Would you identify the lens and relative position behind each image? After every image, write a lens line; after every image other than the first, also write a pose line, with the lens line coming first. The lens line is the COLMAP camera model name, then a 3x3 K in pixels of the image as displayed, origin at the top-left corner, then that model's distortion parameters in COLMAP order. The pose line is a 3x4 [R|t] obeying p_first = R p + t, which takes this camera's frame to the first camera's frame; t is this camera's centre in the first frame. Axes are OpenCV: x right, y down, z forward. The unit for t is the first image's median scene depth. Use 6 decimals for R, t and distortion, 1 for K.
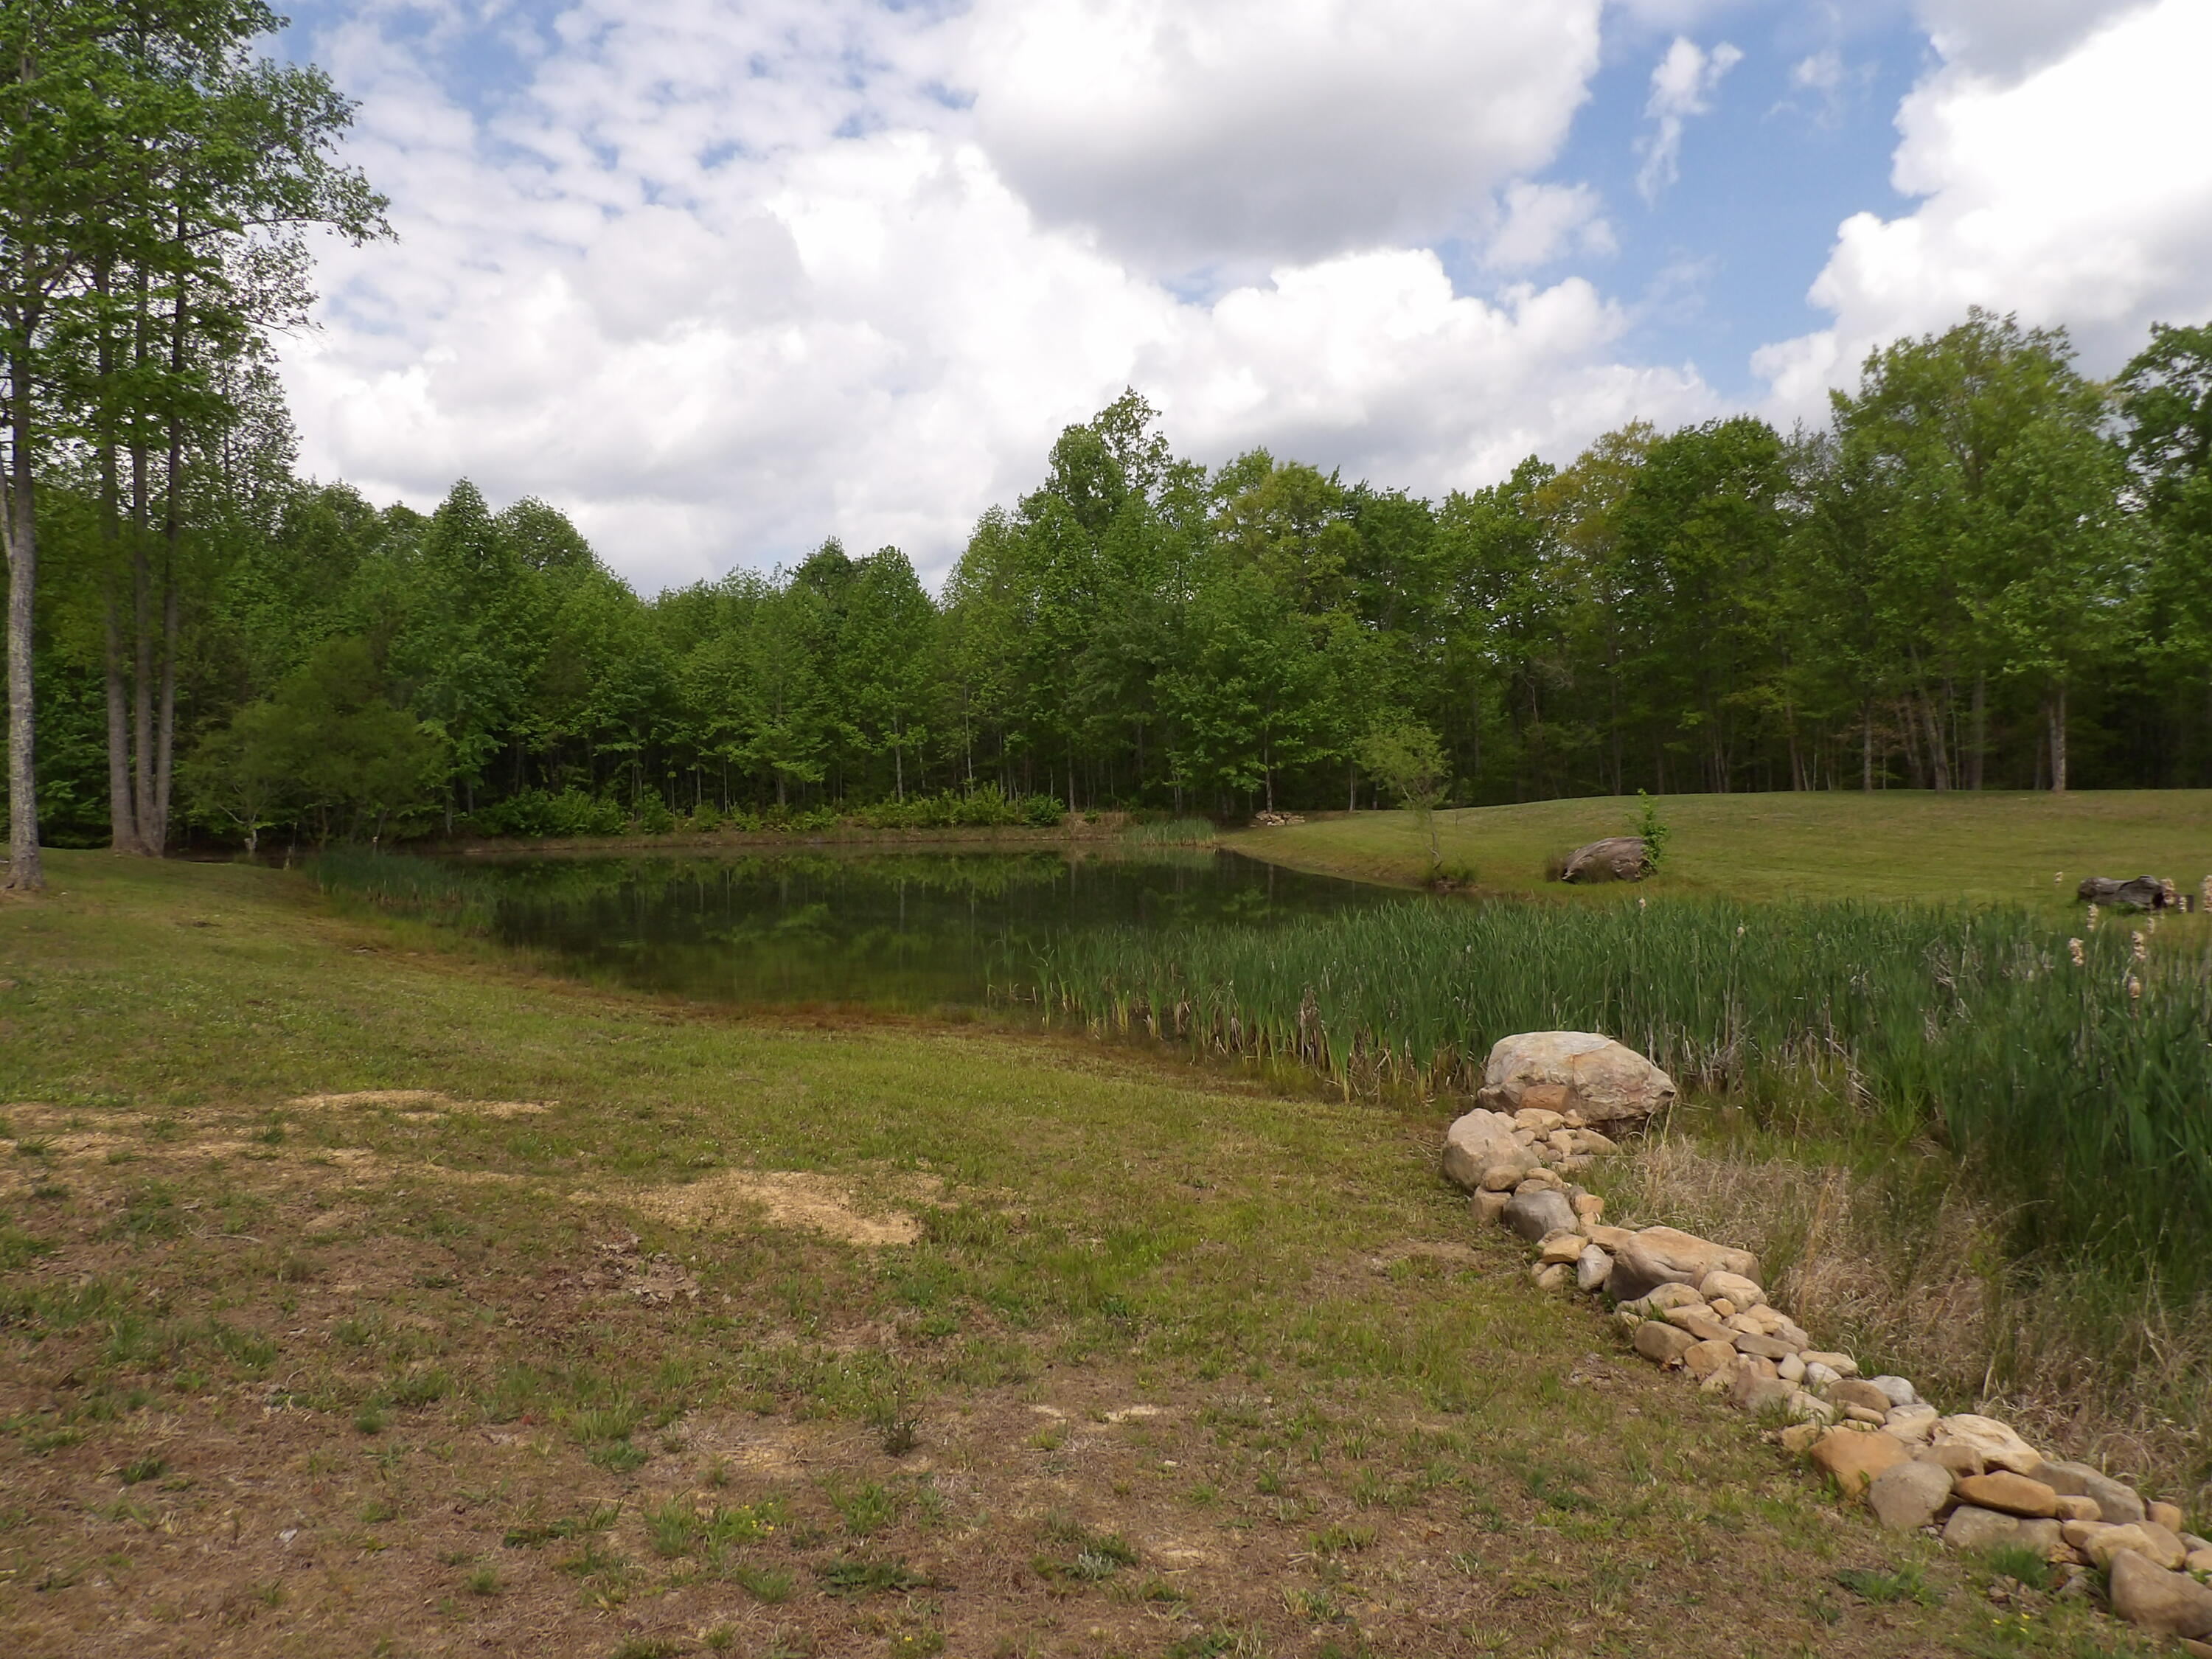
lens RADIAL K [[1570.2, 0, 1101.6], [0, 1570.2, 818.4], [0, 0, 1]] dist [-0.042478, 0.045919]
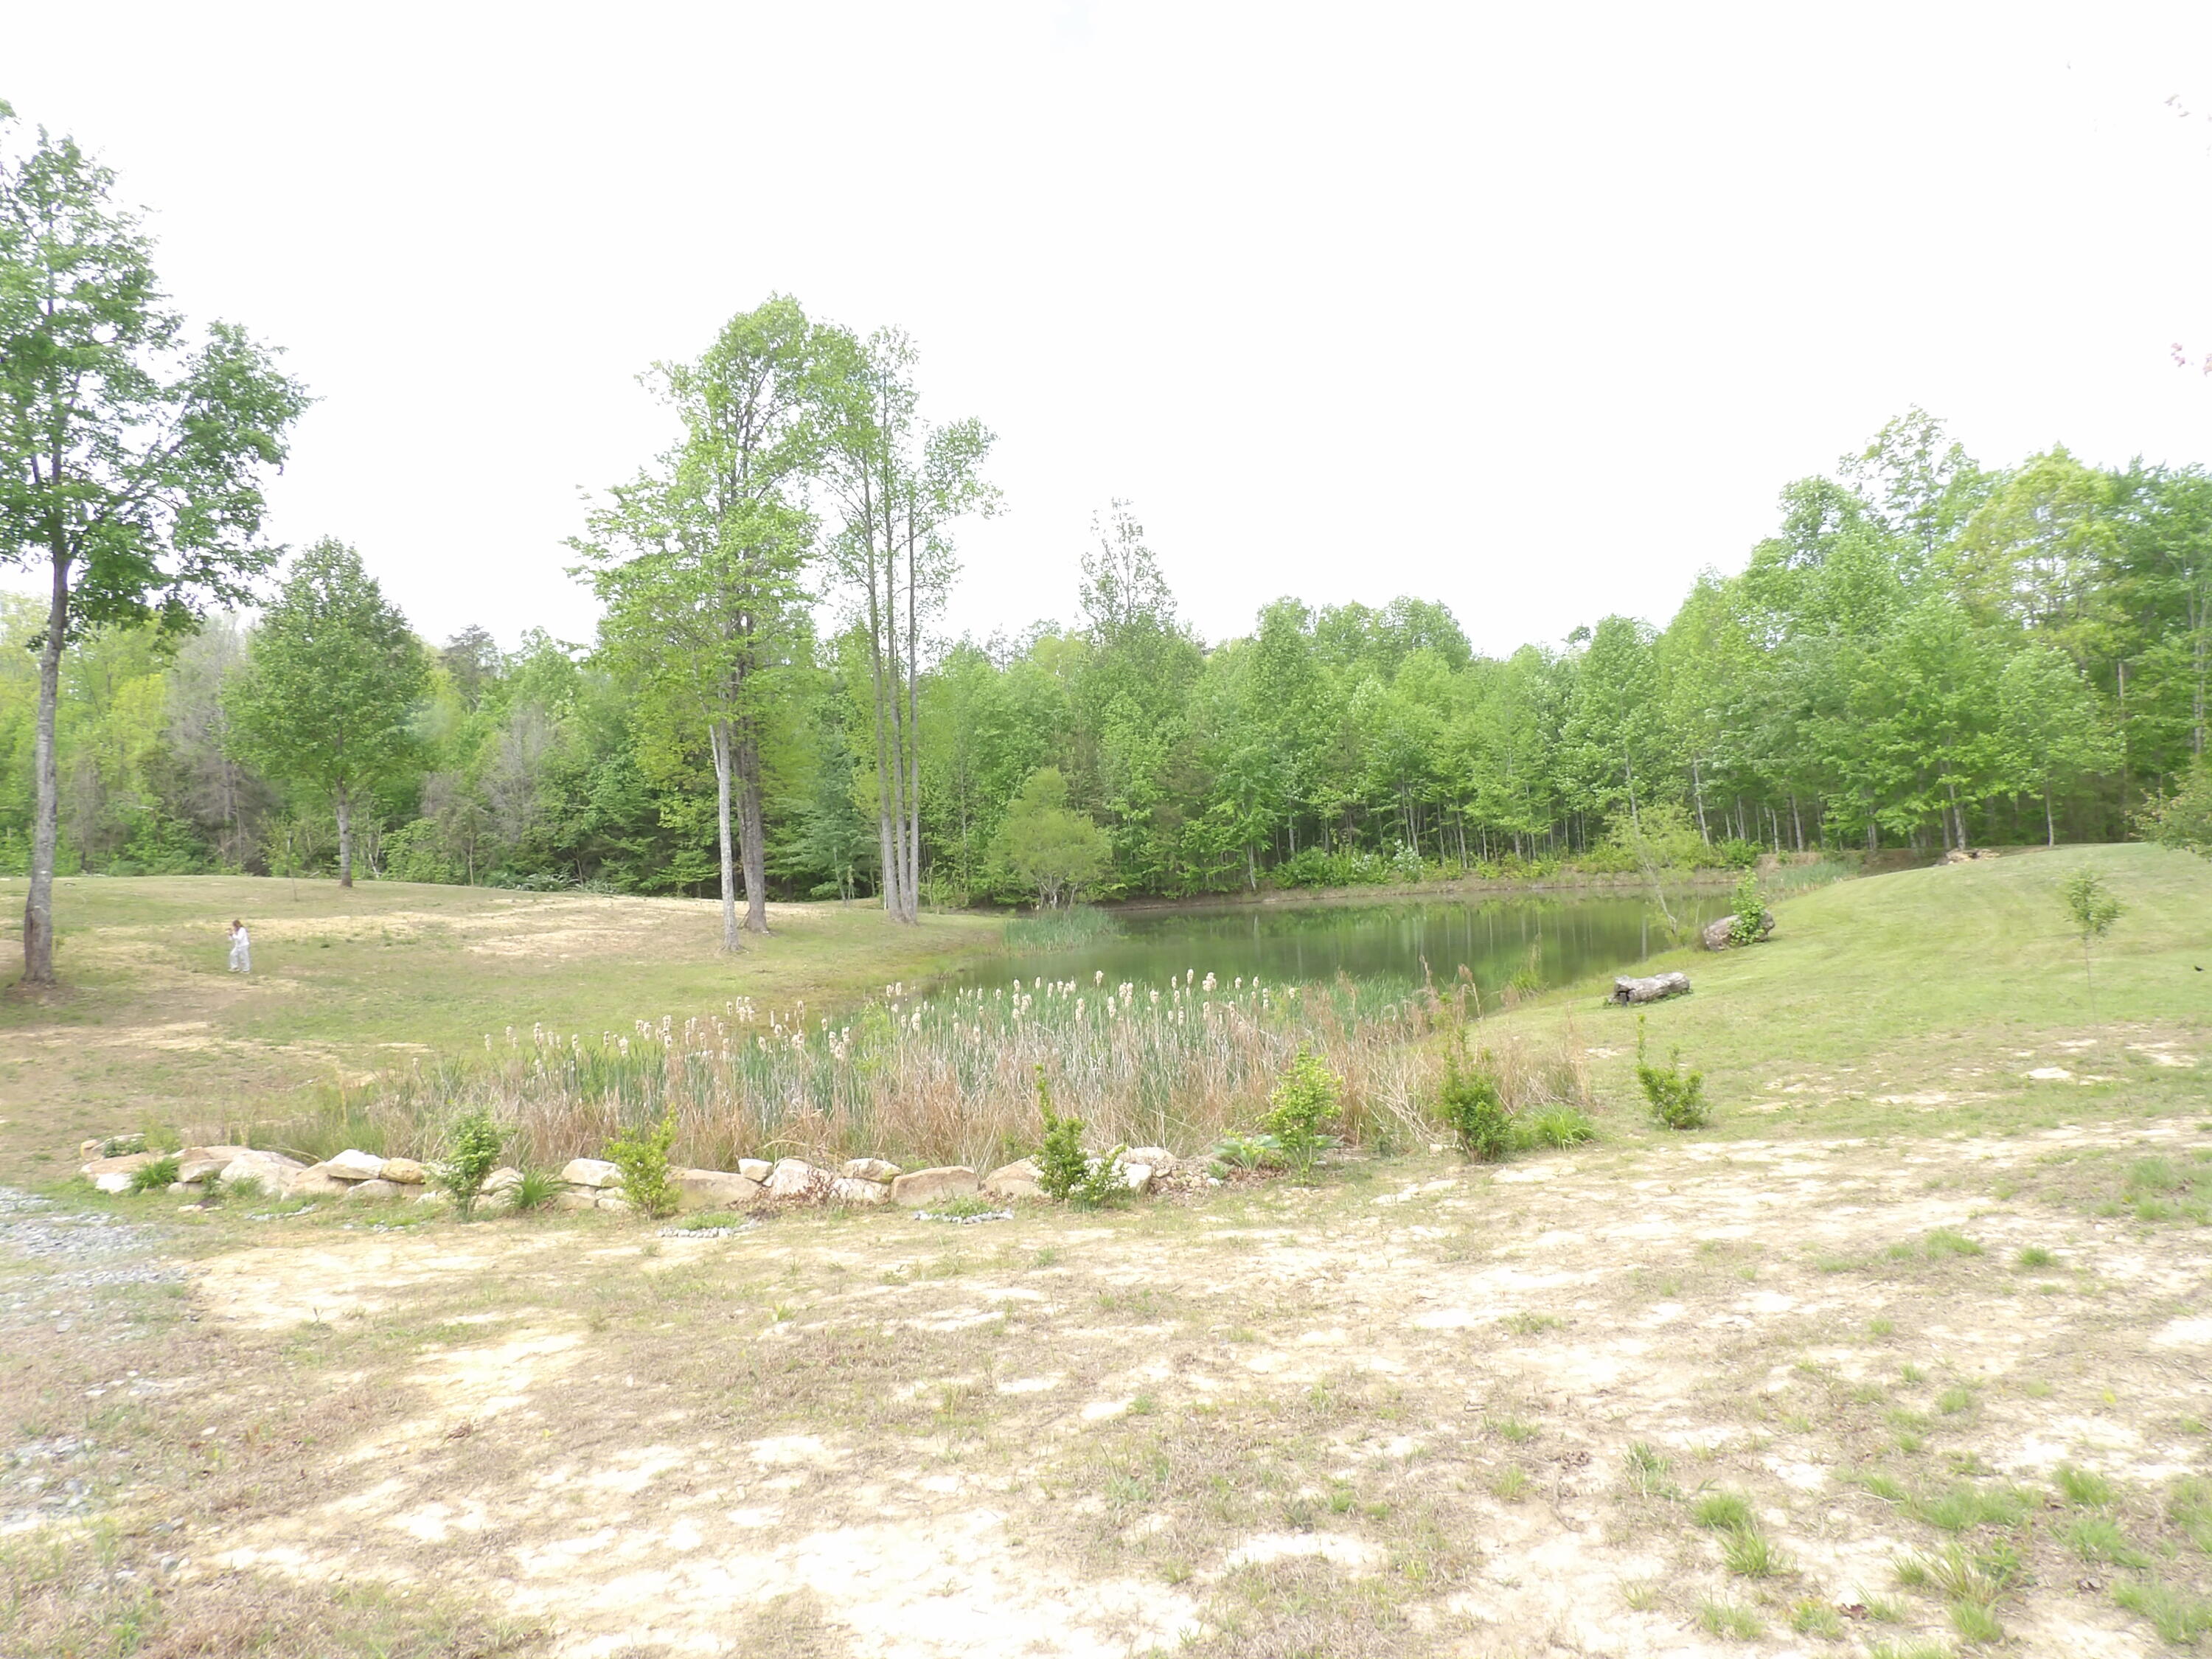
lens RADIAL K [[1570.2, 0, 1100.5], [0, 1570.2, 830.1], [0, 0, 1]] dist [-0.042478, 0.045919]
pose [[0.769457, -0.039423, -0.637481, 0.305213], [0.034264, 0.999204, -0.020436, -0.014451], [0.637779, -0.006118, 0.770195, -0.070698]]
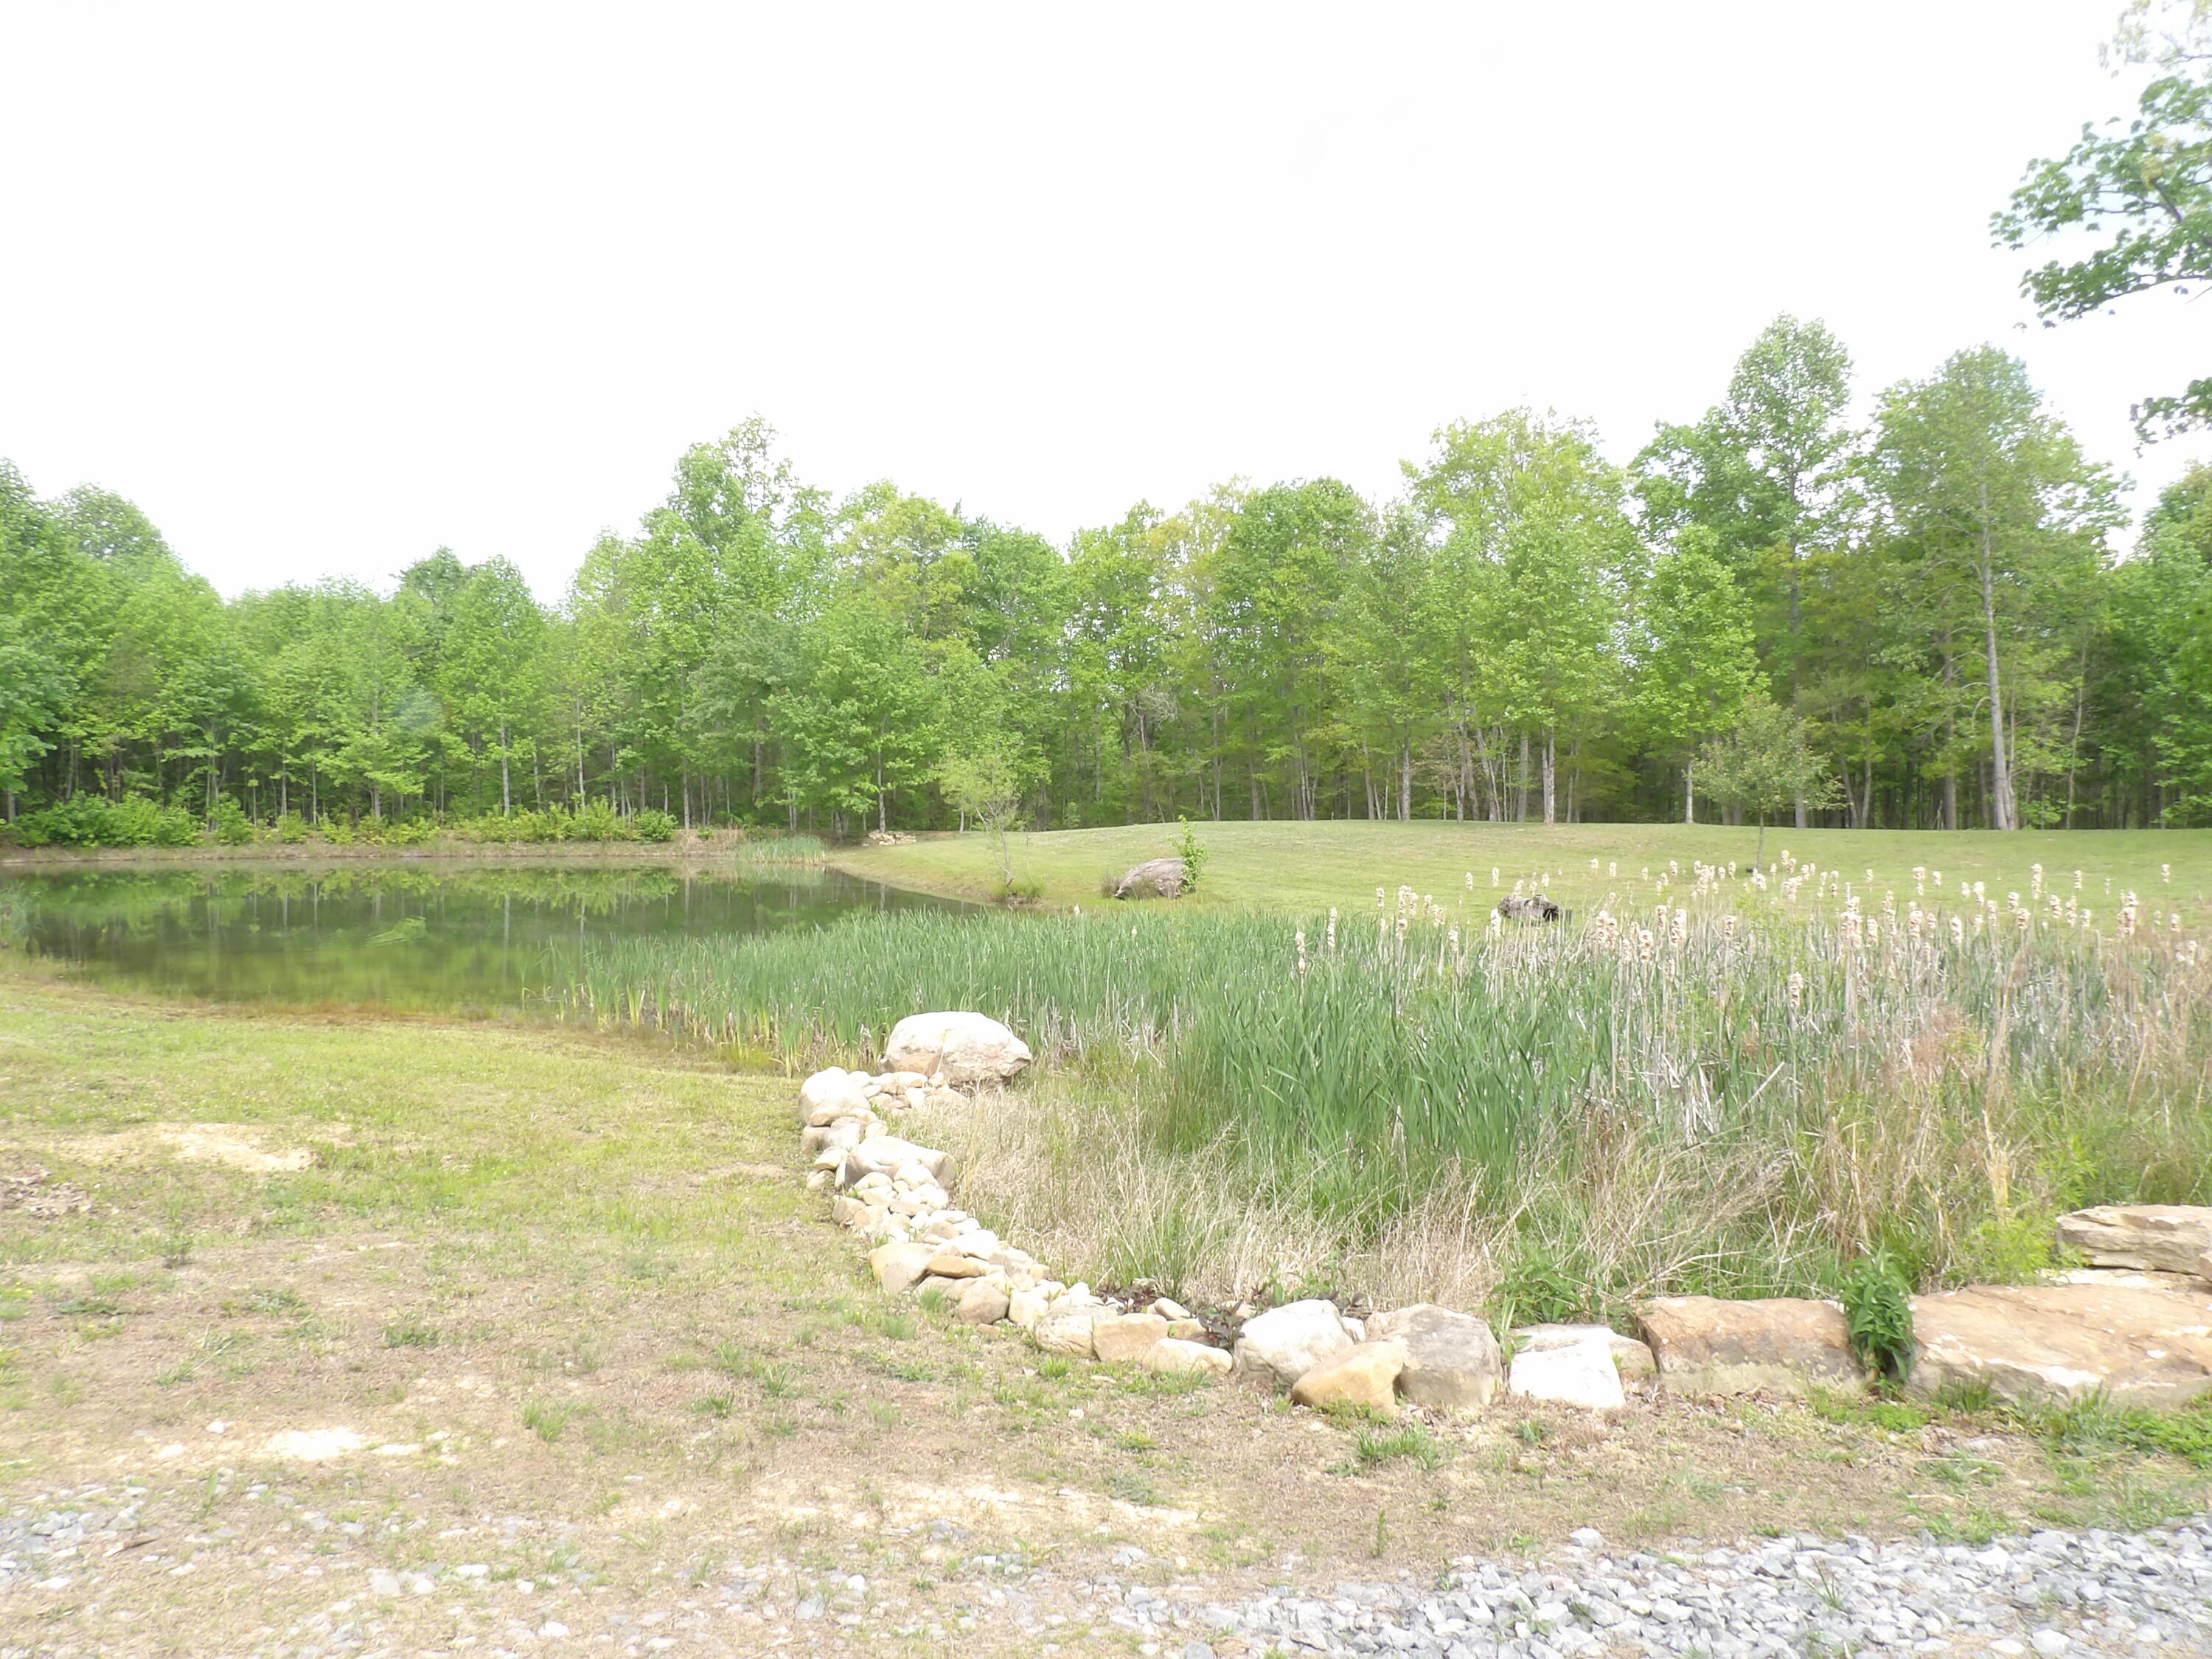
lens RADIAL K [[1570.2, 0, 1100.4], [0, 1570.2, 823.8], [0, 0, 1]] dist [-0.042478, 0.045919]
pose [[0.975677, 0.016086, 0.218620, 0.021617], [-0.013925, 0.999838, -0.011423, 0.000460], [-0.218769, 0.008101, 0.975743, -0.032752]]
